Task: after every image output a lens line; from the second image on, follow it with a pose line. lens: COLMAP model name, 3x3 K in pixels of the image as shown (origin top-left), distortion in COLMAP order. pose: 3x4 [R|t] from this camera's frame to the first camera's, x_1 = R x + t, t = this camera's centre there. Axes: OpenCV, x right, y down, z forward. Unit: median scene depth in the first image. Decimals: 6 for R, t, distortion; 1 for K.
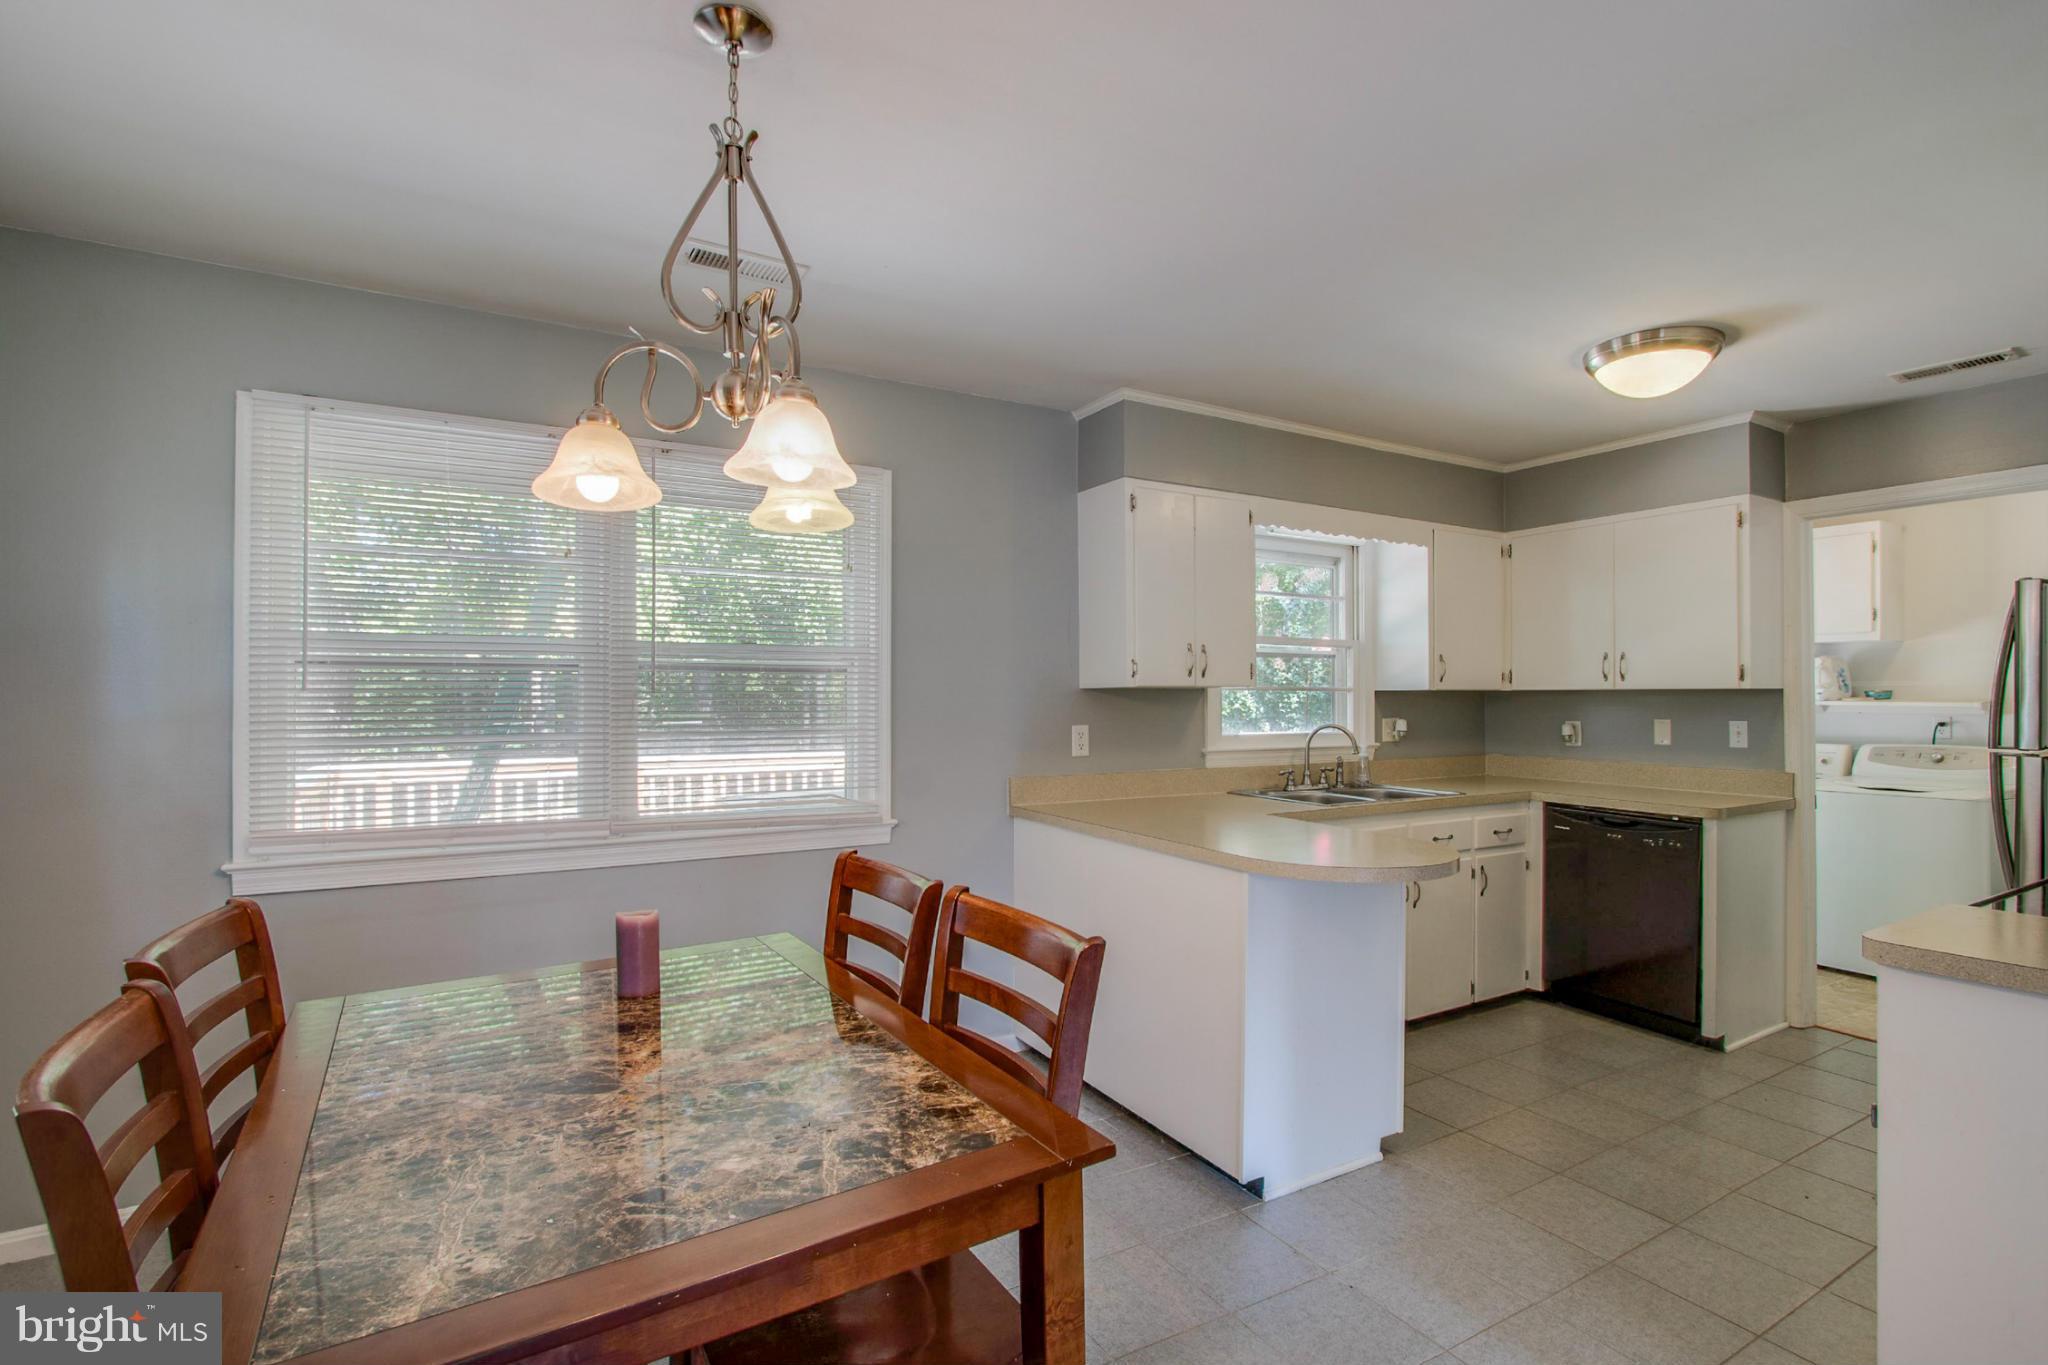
lens RADIAL K [[967.9, 0, 1020.7], [0, 967.9, 691.8], [0, 0, 1]] dist [-0.004844, -0.000232]
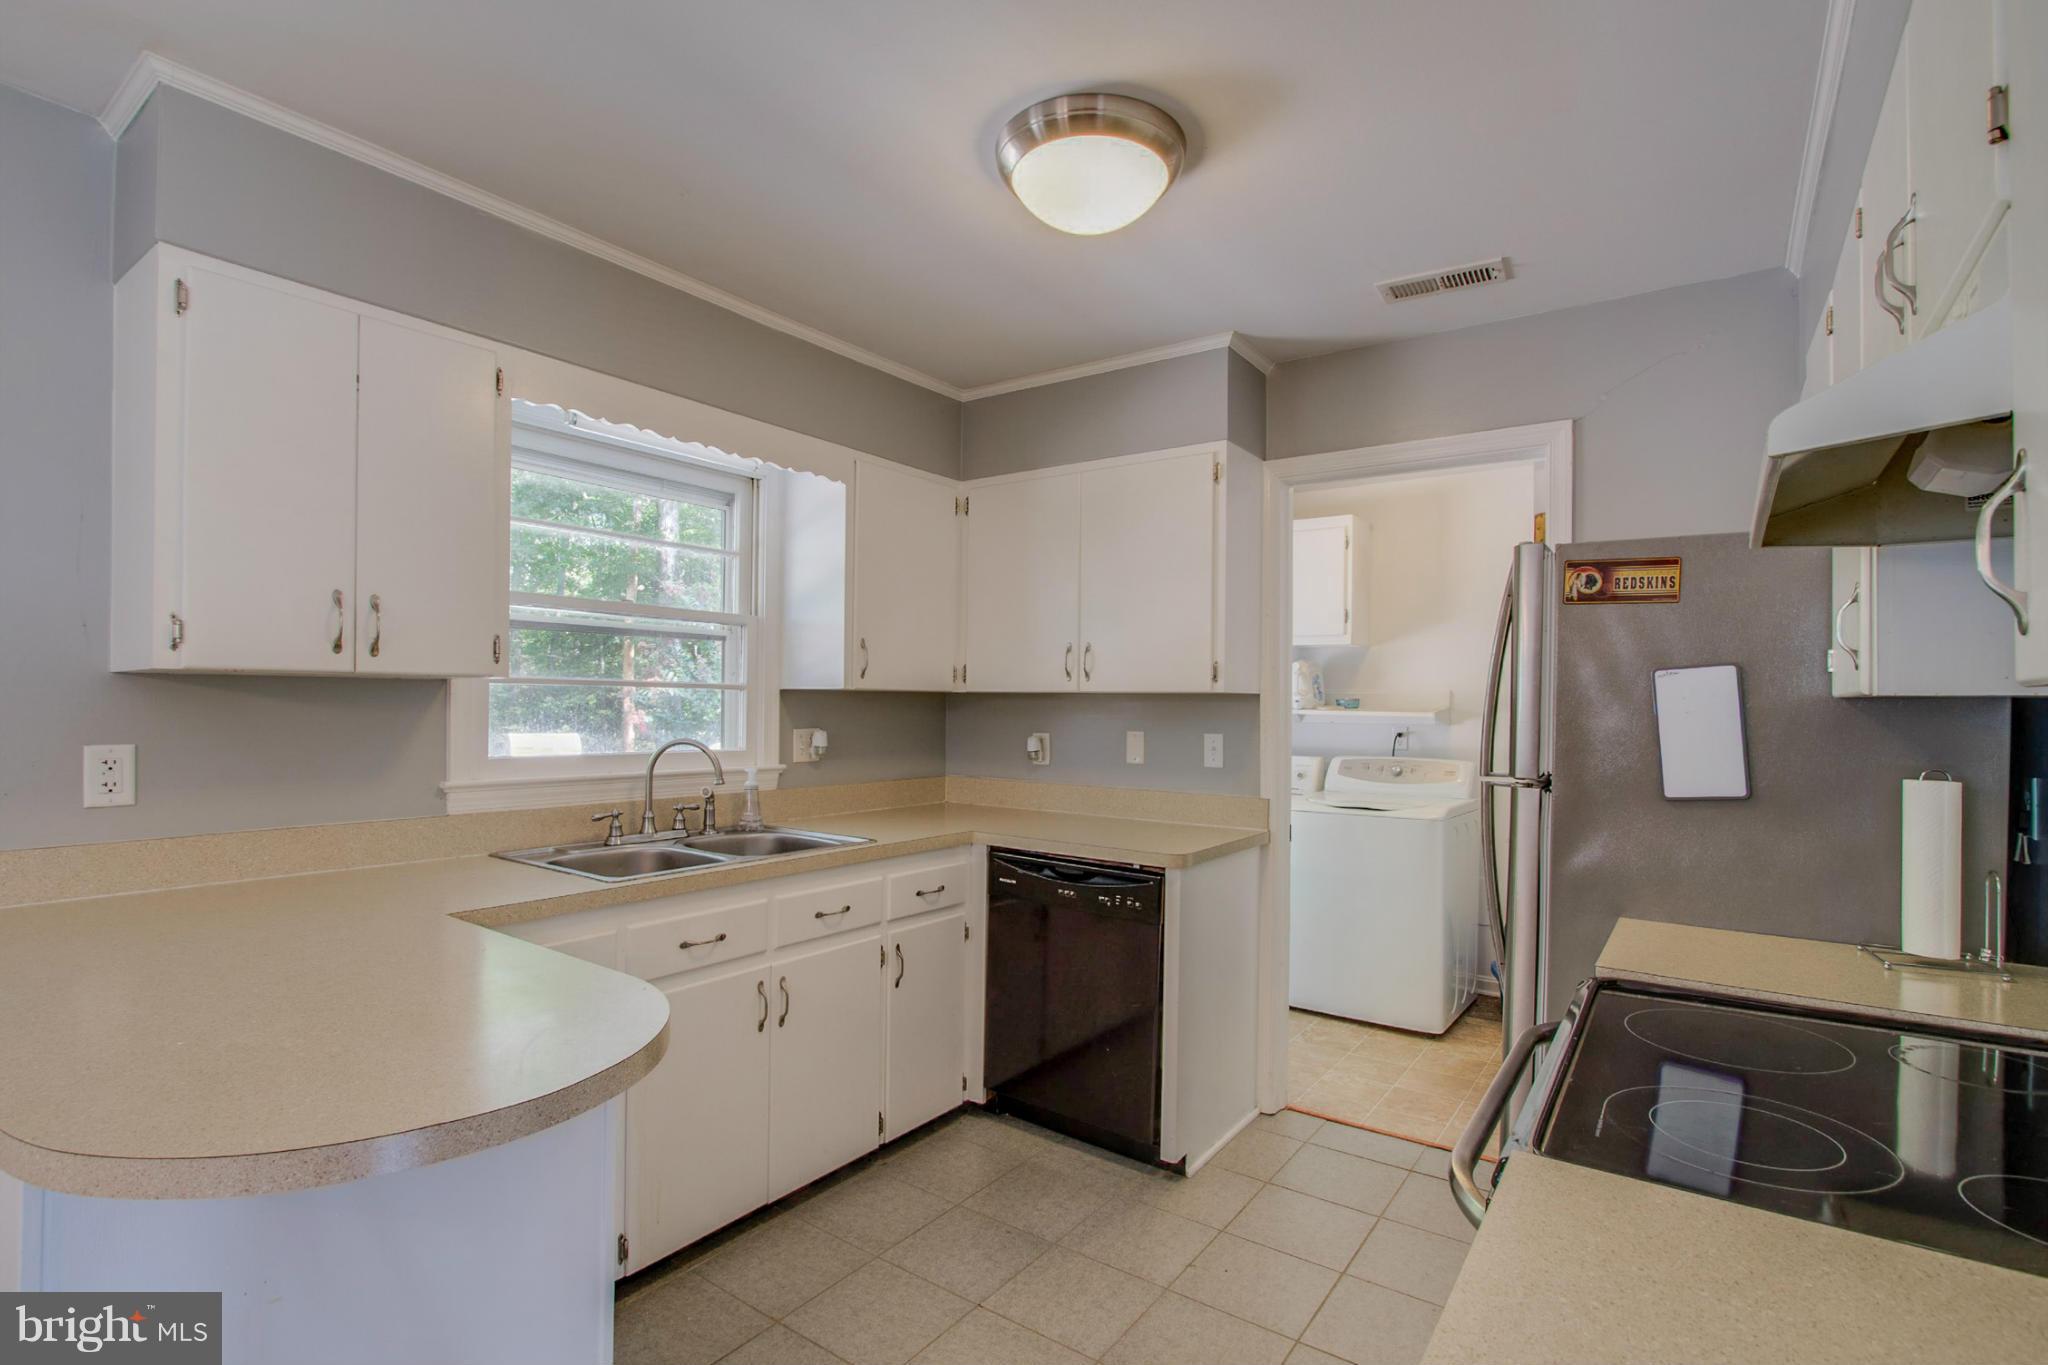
lens RADIAL K [[970.2, 0, 1012.7], [0, 970.2, 702.4], [0, 0, 1]] dist [-0.009895, 0.000379]
pose [[0.918664, 0.011402, 0.394874, 0.274328], [-0.014424, 0.999885, 0.004686, 0.003005], [-0.394775, -0.010001, 0.918723, 0.329716]]
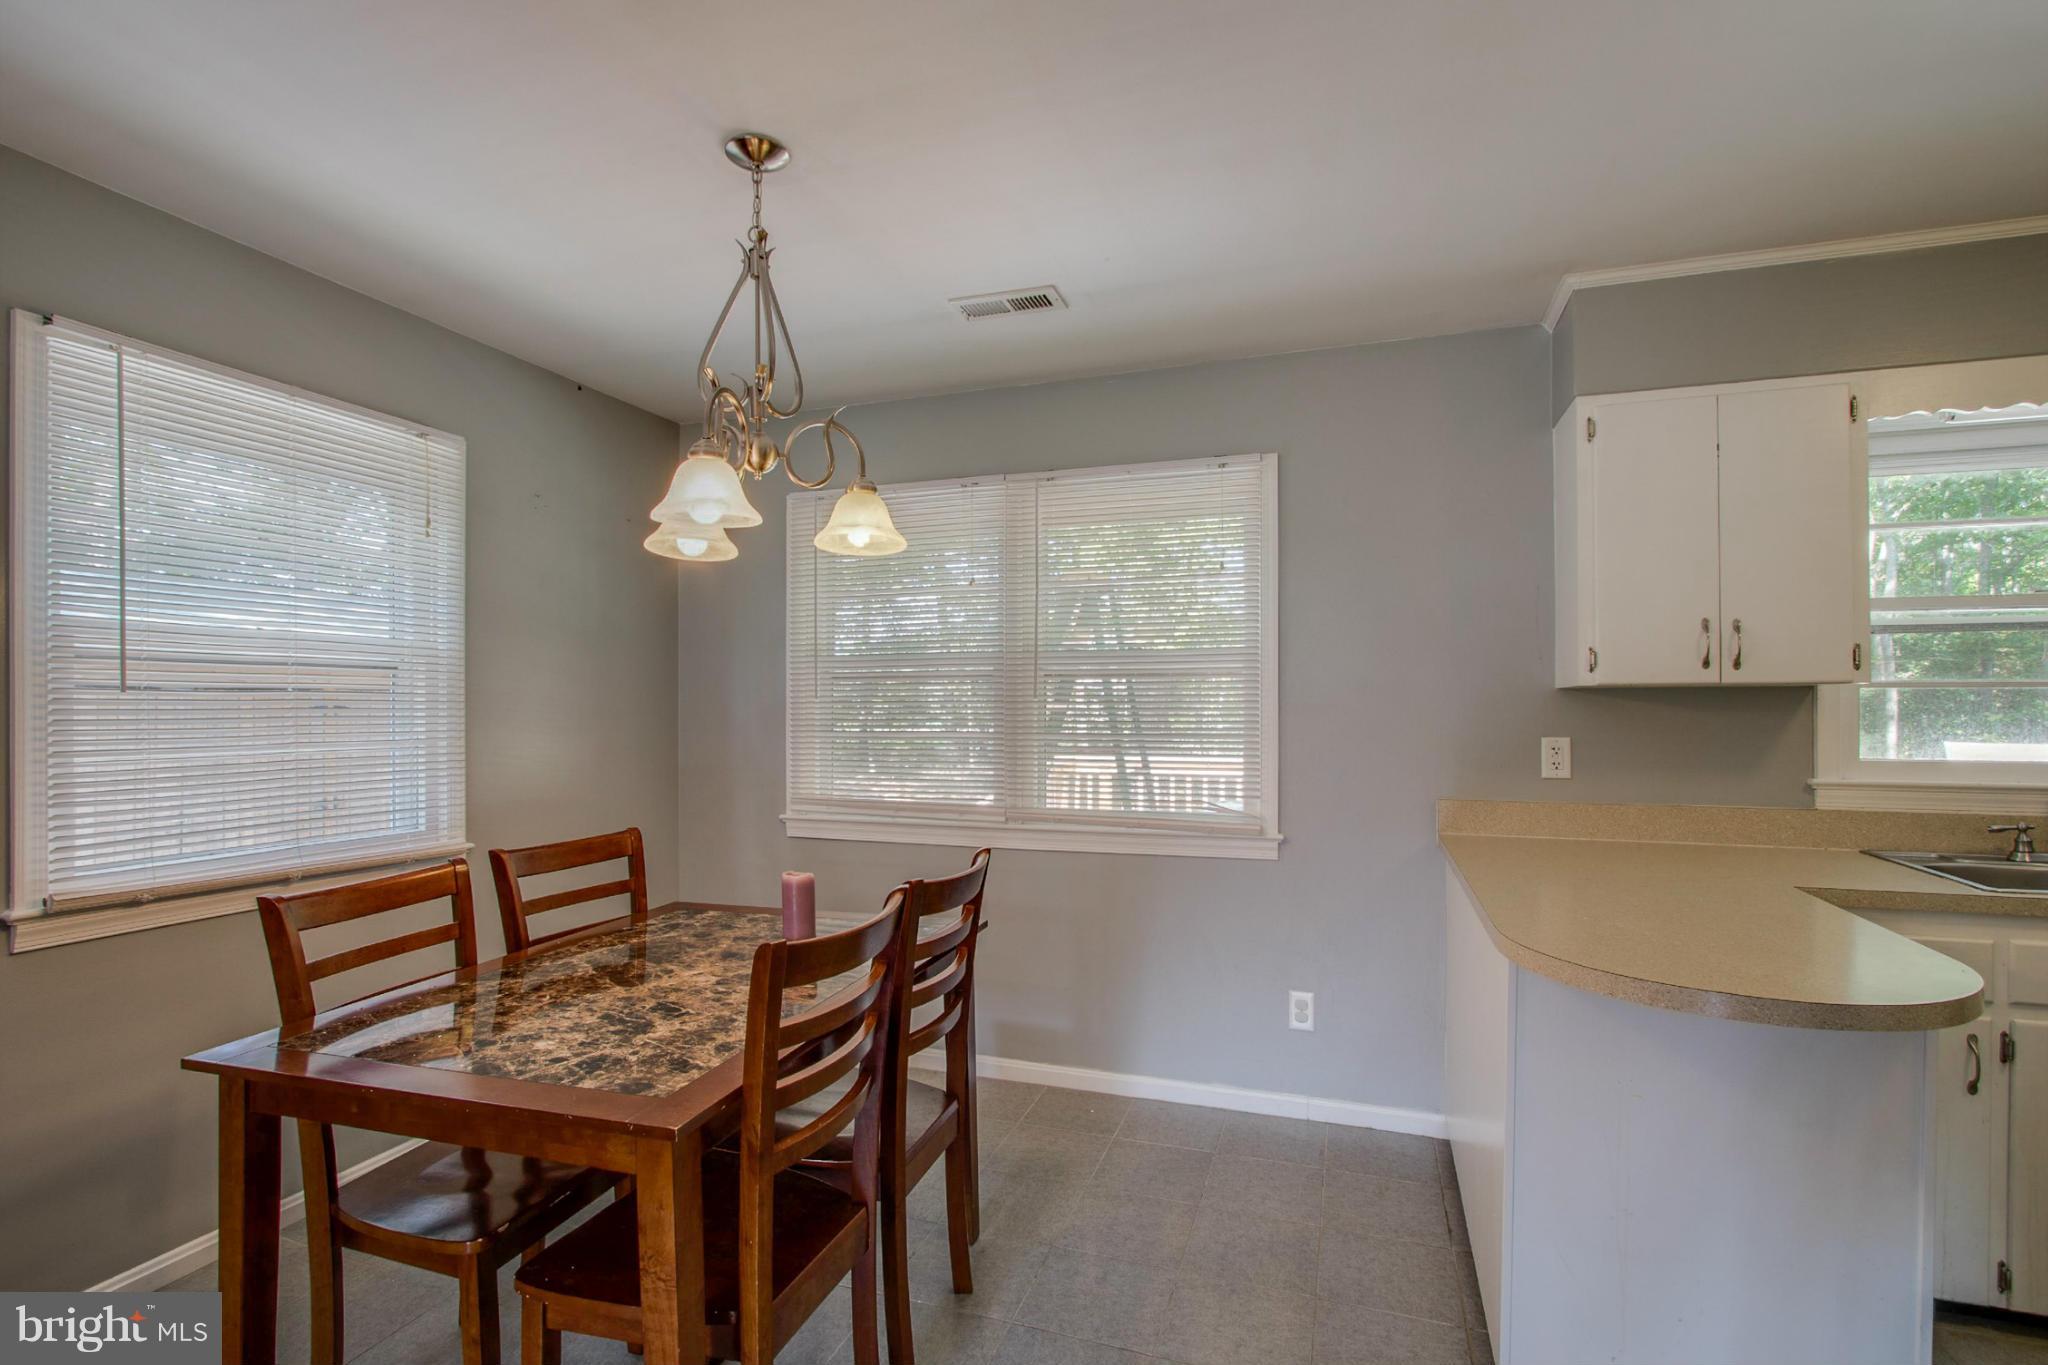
lens RADIAL K [[970.2, 0, 1012.7], [0, 970.2, 702.4], [0, 0, 1]] dist [-0.009895, 0.000379]
pose [[0.643313, -0.001796, -0.765601, 0.338831], [0.007676, 0.999962, 0.004104, 0.001032], [0.765564, -0.008517, 0.643303, 0.181212]]
